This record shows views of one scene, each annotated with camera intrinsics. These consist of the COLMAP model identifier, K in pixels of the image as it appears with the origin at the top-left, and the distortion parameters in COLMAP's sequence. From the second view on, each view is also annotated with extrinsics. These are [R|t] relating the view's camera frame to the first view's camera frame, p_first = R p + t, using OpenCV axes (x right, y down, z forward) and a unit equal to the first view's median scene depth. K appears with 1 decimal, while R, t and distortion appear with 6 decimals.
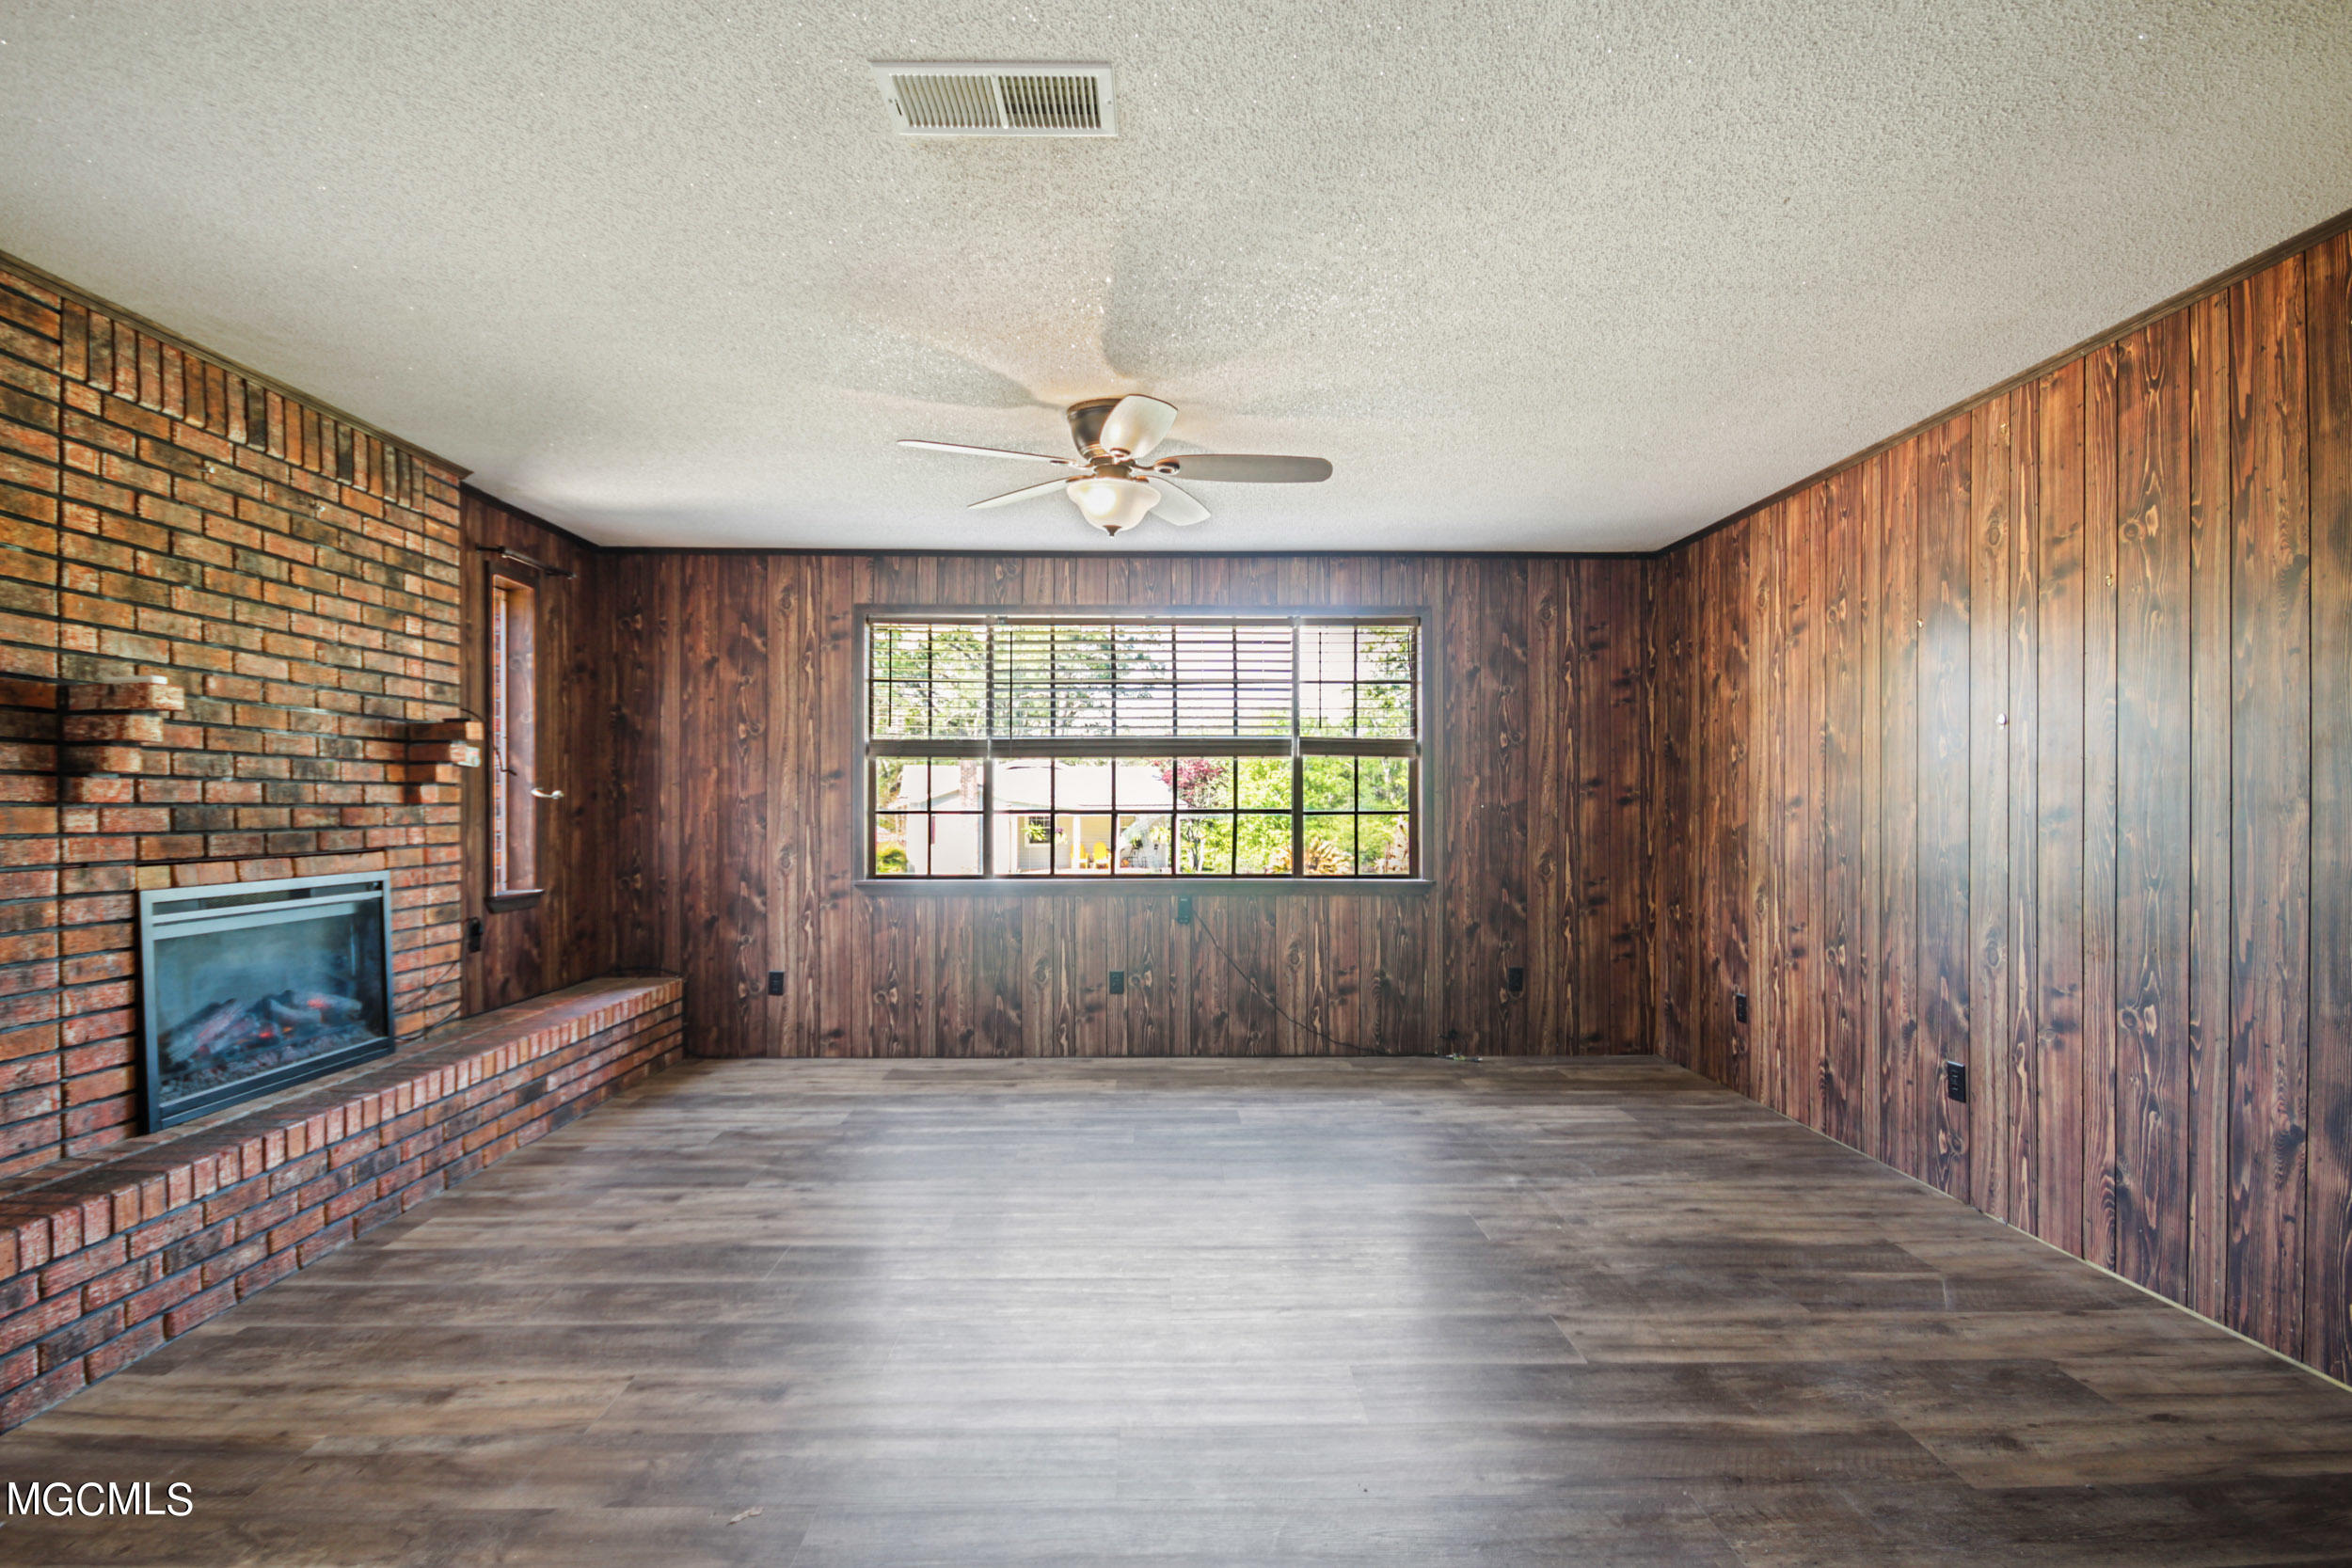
lens RADIAL K [[997.4, 0, 1183.4], [0, 997.4, 802.8], [0, 0, 1]] dist [0.001893, -0.006360]
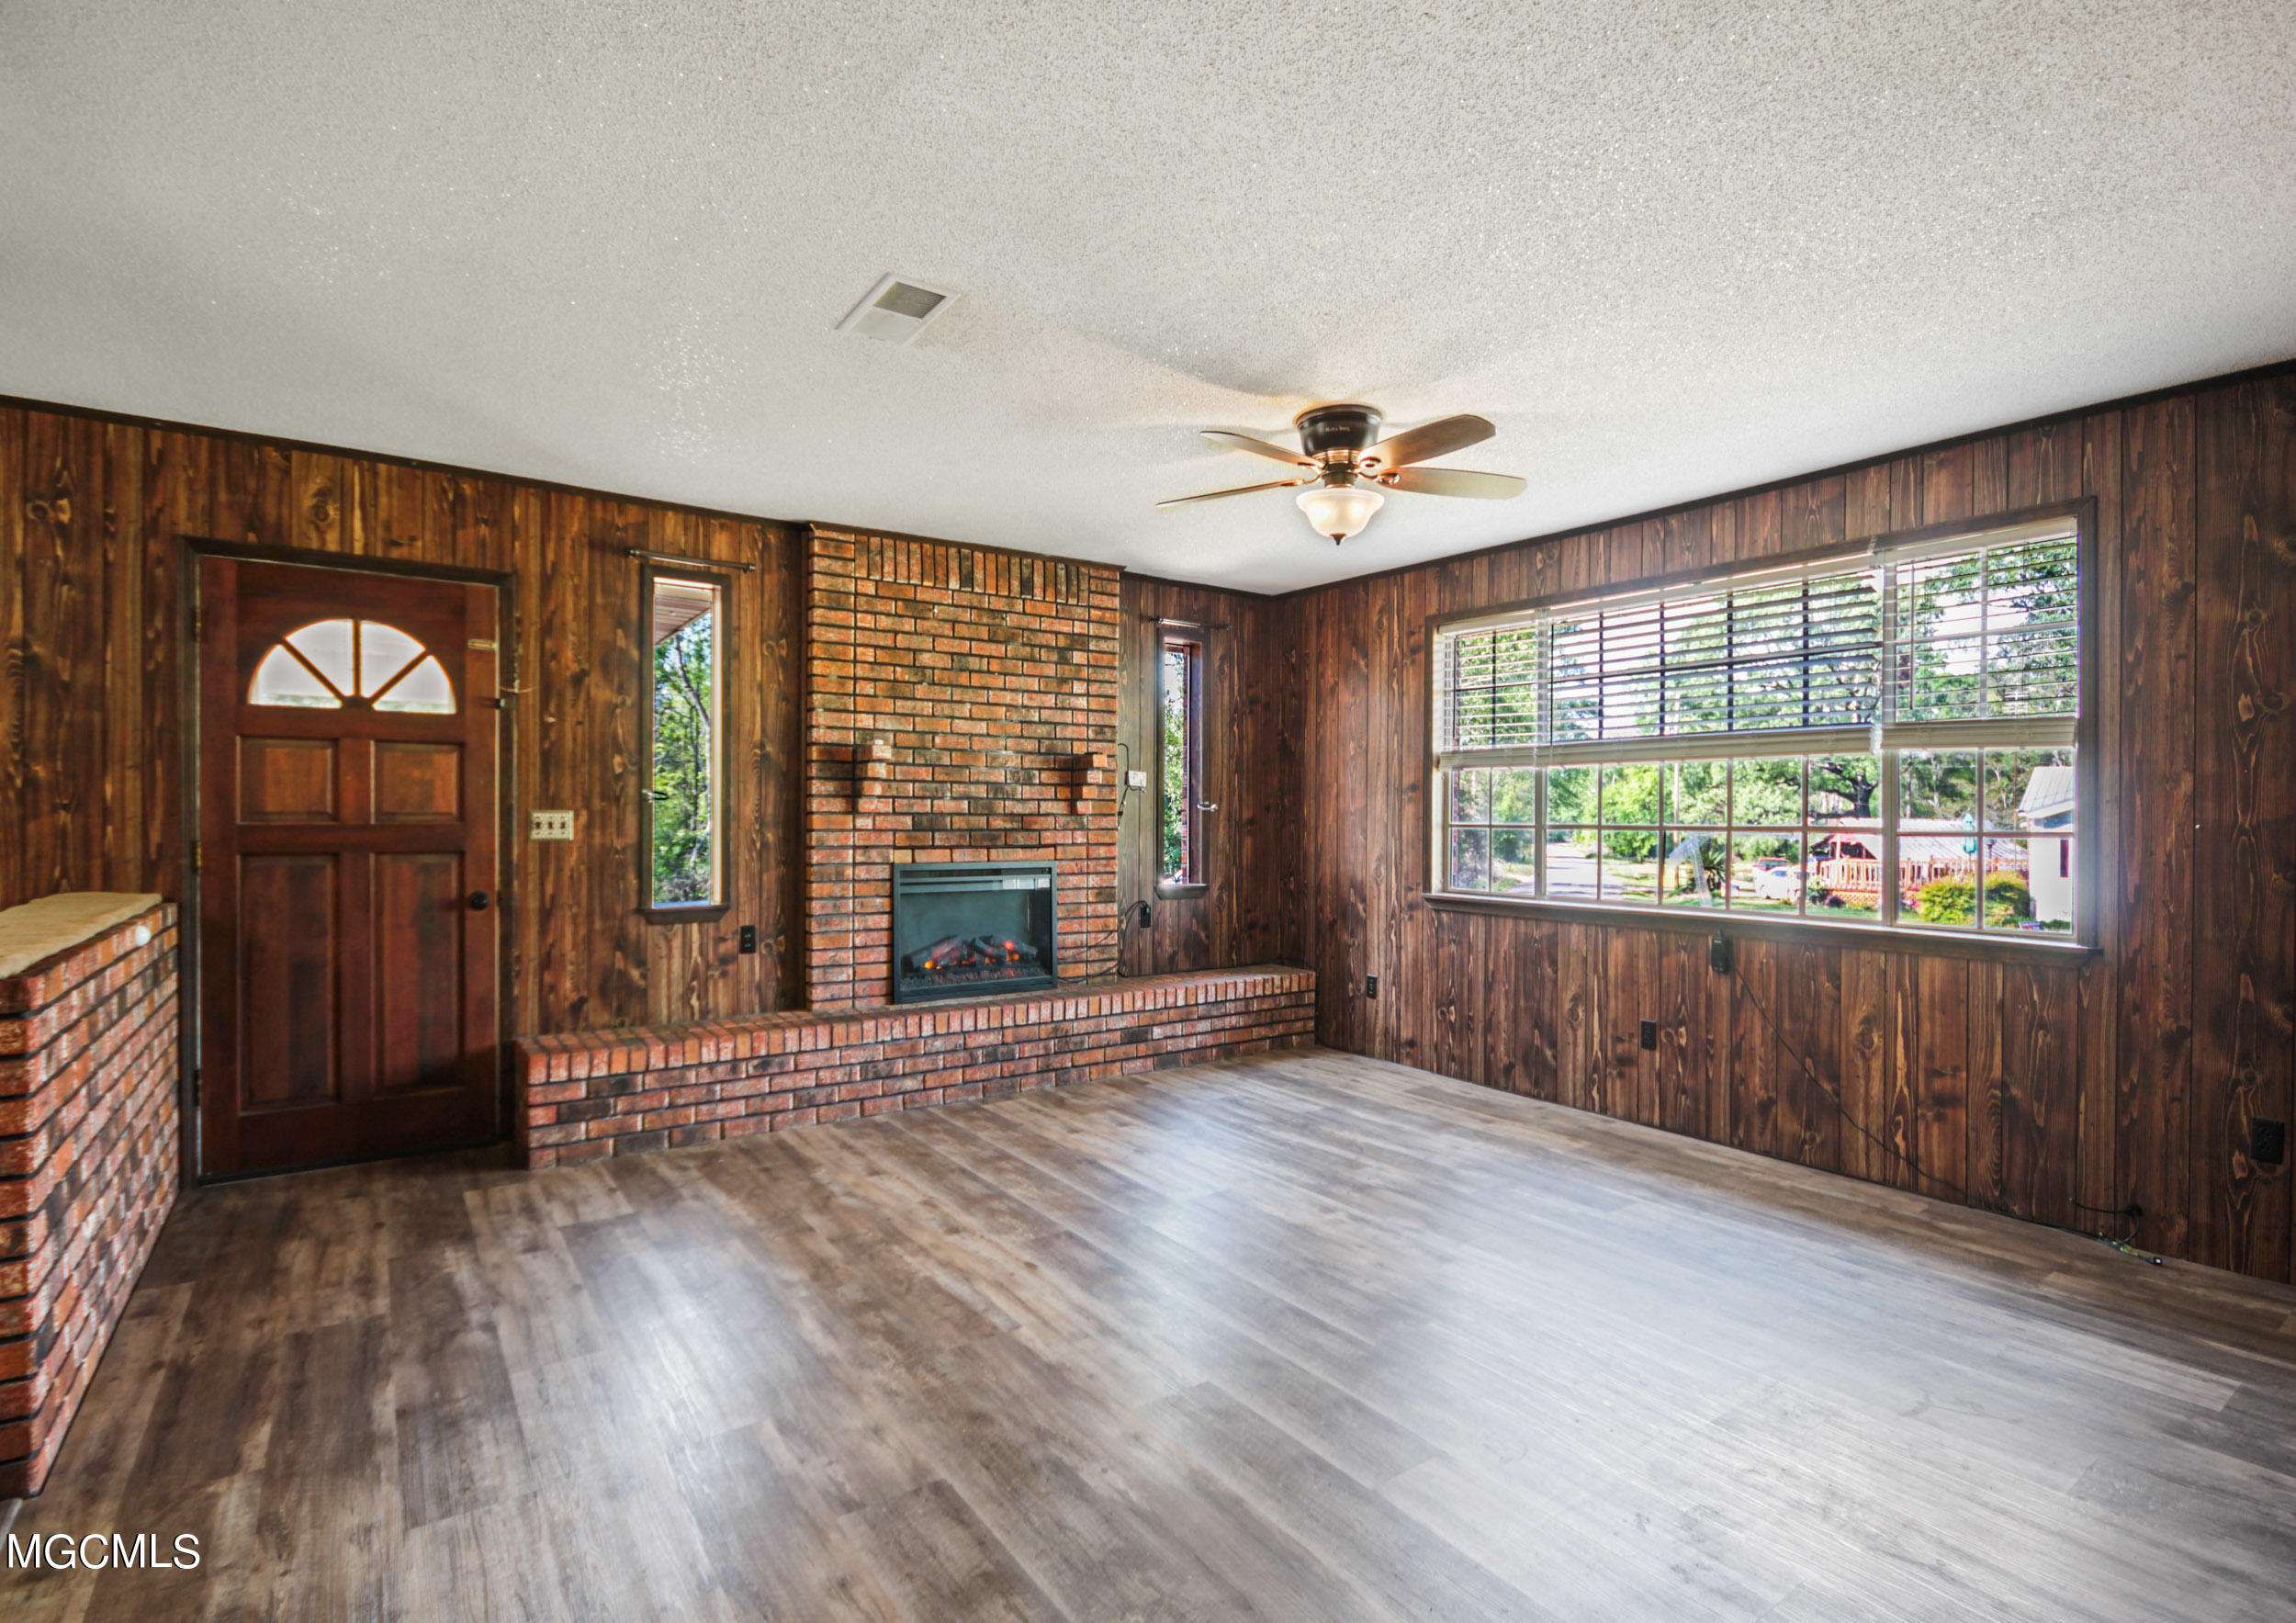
lens RADIAL K [[1131.2, 0, 1148.0], [0, 1131.2, 811.5], [0, 0, 1]] dist [-0.016501, 0.001010]
pose [[0.571178, 0.001601, -0.820824, 0.657352], [-0.005478, 0.999983, -0.001862, -0.000619], [0.820808, 0.005560, 0.571178, 0.189562]]
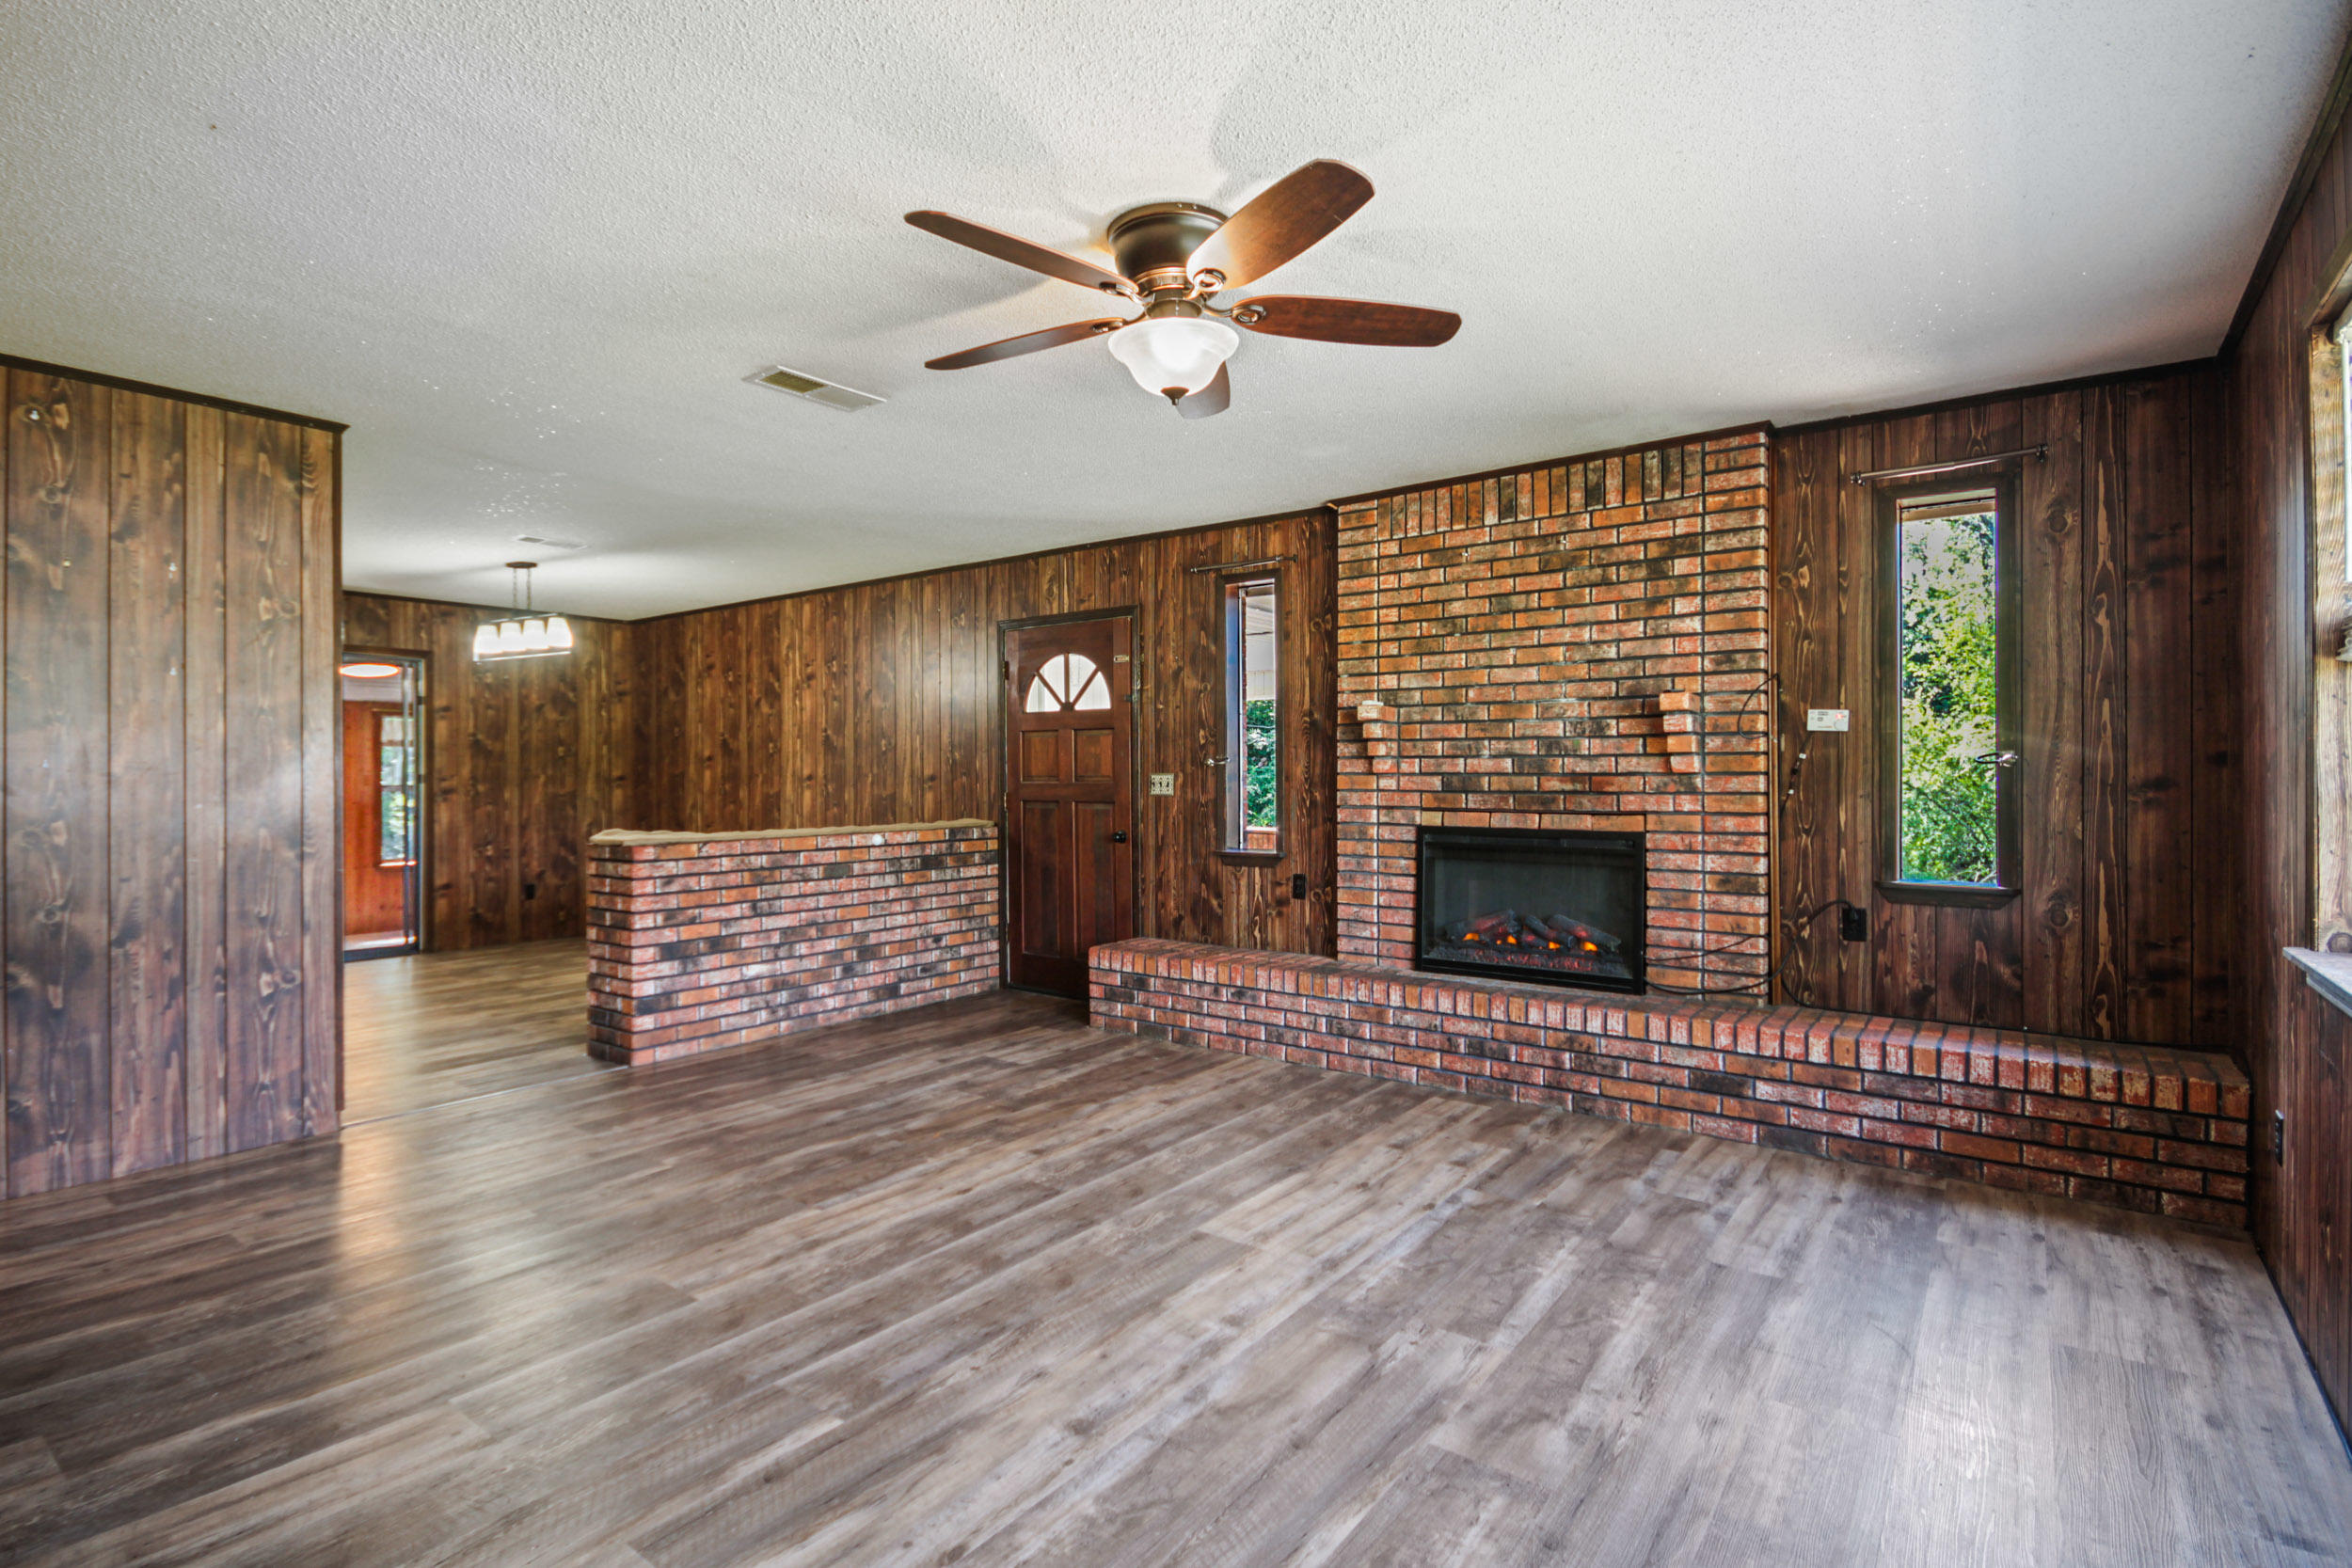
lens RADIAL K [[971.6, 0, 1109.1], [0, 971.6, 771.6], [0, 0, 1]] dist [-0.000423, 0.000034]
pose [[-0.580795, -0.001671, -0.814048, 0.473948], [0.002125, 0.999991, -0.003568, 0.001953], [0.814047, -0.003803, -0.580787, 1.224629]]
